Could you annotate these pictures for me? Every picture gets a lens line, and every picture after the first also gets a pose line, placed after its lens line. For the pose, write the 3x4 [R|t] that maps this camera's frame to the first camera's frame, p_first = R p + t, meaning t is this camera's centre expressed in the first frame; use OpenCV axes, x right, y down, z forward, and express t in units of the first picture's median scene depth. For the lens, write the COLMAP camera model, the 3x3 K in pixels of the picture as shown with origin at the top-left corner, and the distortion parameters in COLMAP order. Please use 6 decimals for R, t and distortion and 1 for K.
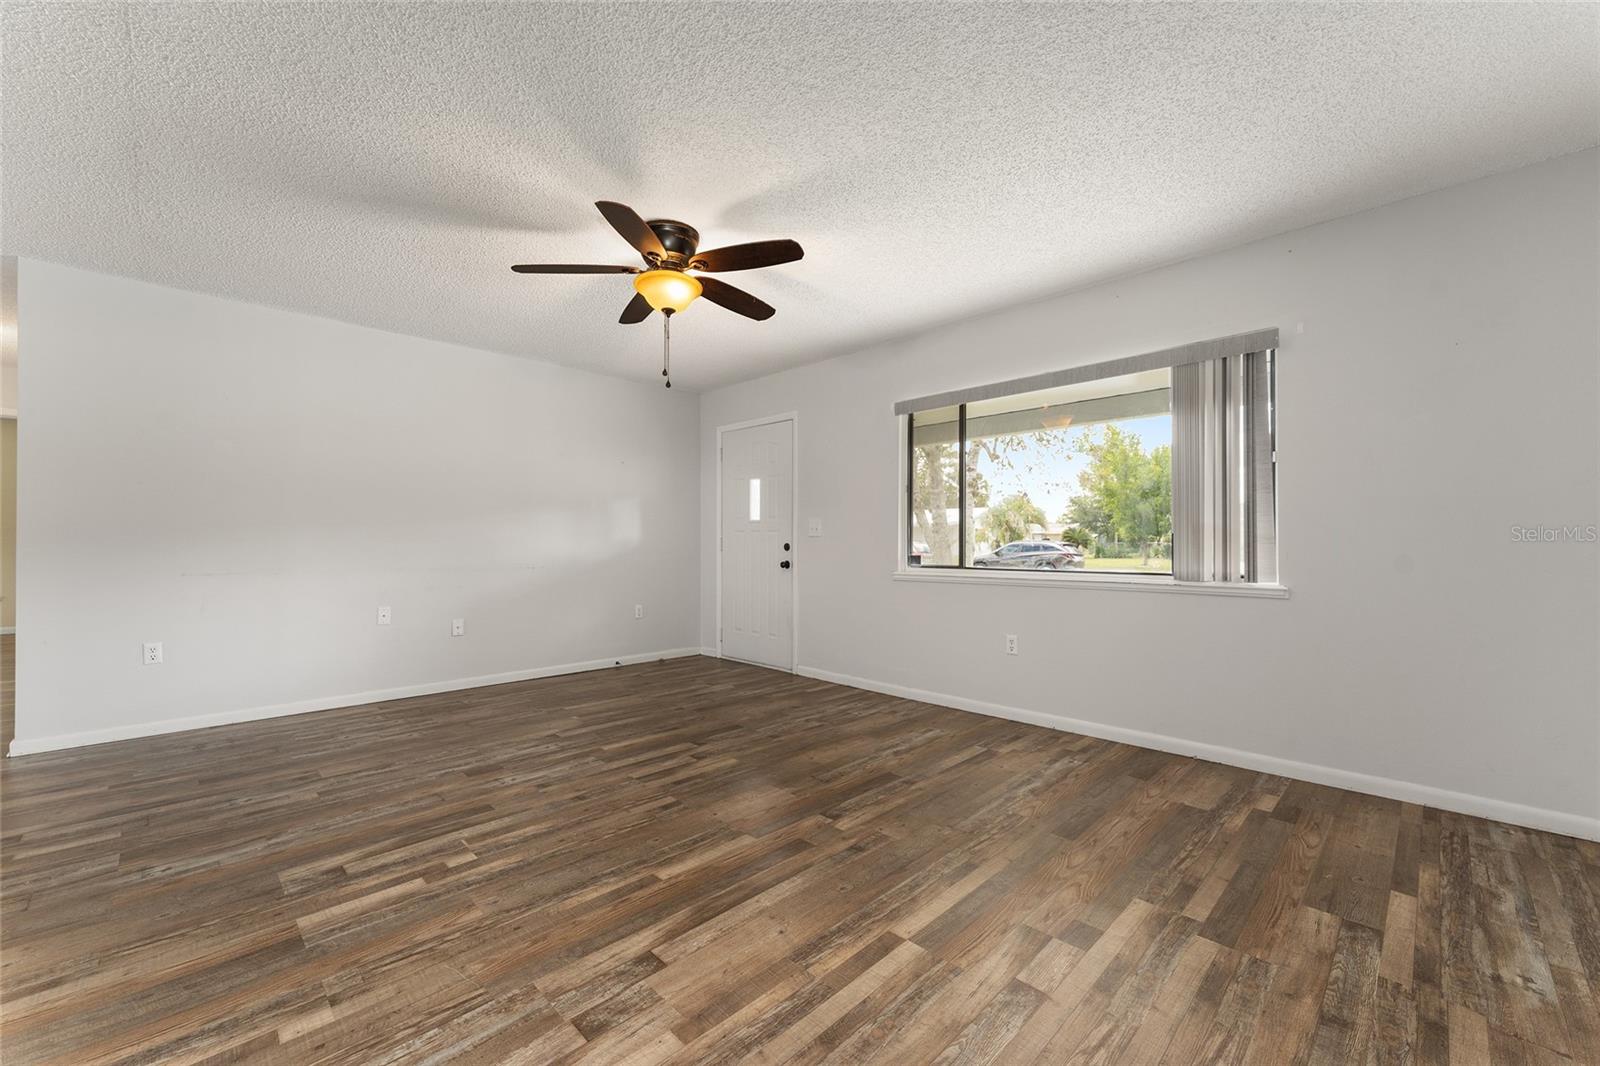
lens RADIAL K [[639.3, 0, 803.1], [0, 639.3, 540.0], [0, 0, 1]] dist [0.001715, -0.001558]
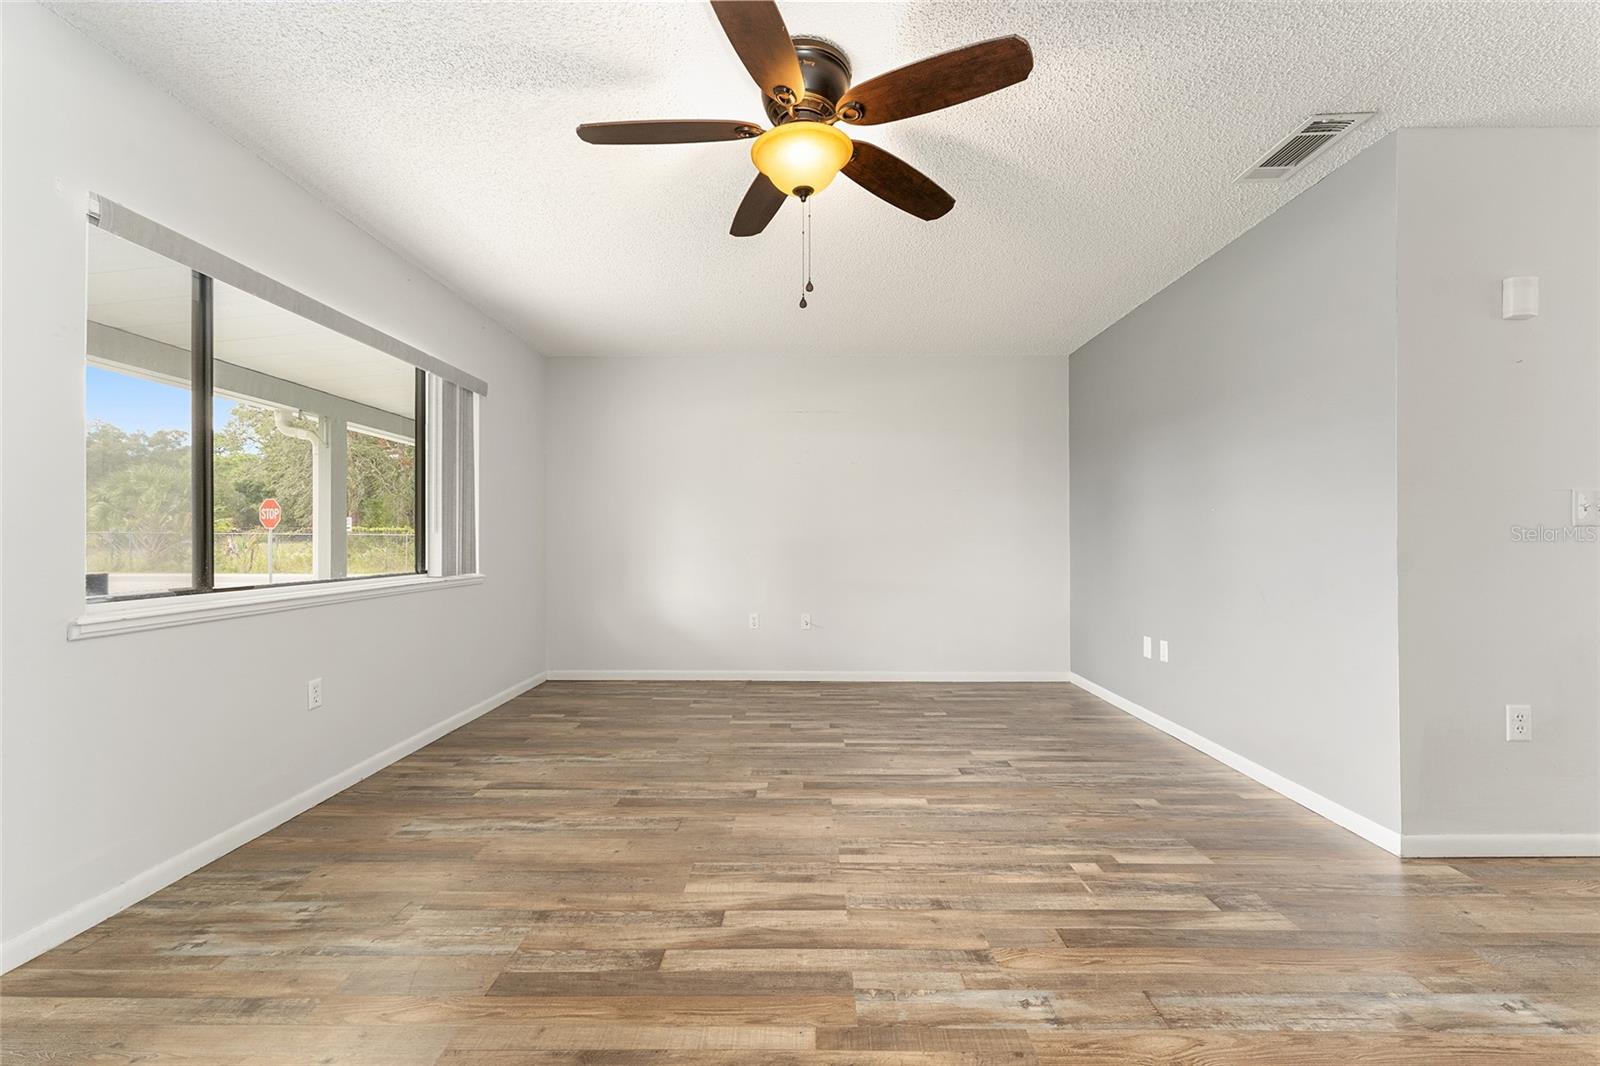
lens RADIAL K [[639.3, 0, 797.1], [0, 639.3, 538.4], [0, 0, 1]] dist [0.001715, -0.001558]
pose [[-0.694686, 0.002223, 0.719309, -0.775948], [-0.002017, 0.999985, -0.005038, 0.003008], [-0.719310, -0.004950, -0.694672, 1.663118]]
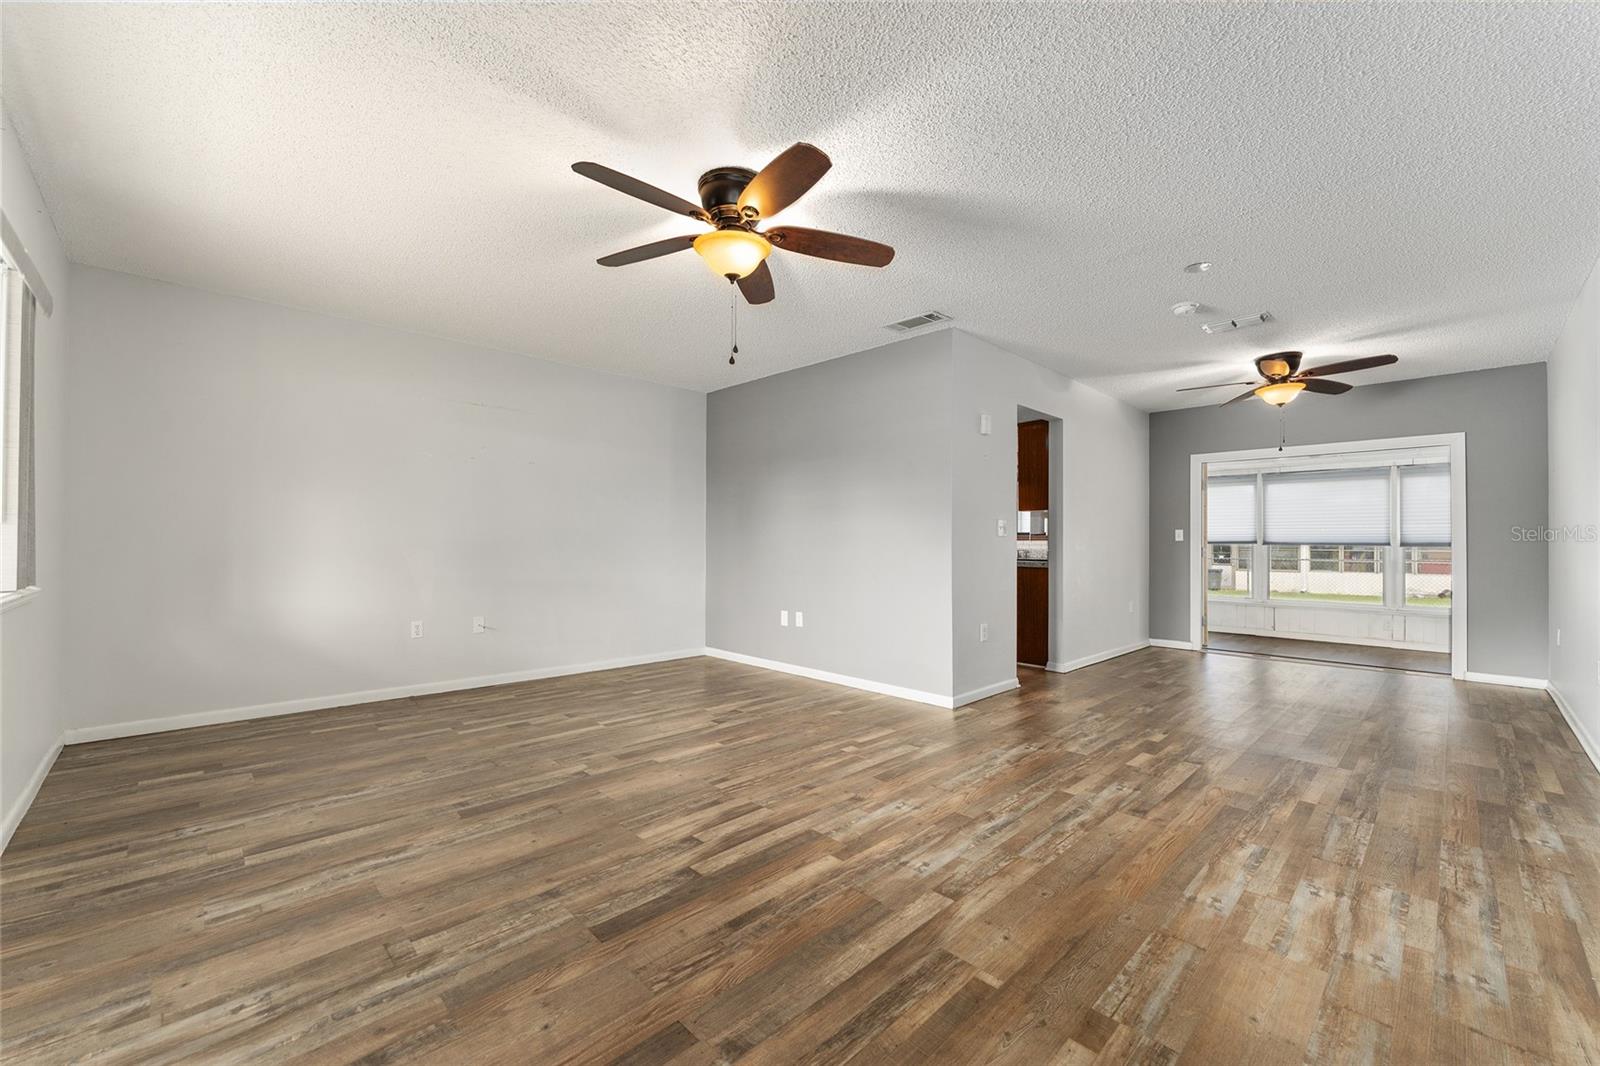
lens RADIAL K [[639.3, 0, 799.6], [0, 639.3, 534.6], [0, 0, 1]] dist [0.001715, -0.001558]
pose [[-0.999785, -0.006829, 0.019579, -0.366931], [-0.007166, 0.999827, -0.017193, 0.009448], [-0.019458, -0.017330, -0.999660, 2.123925]]
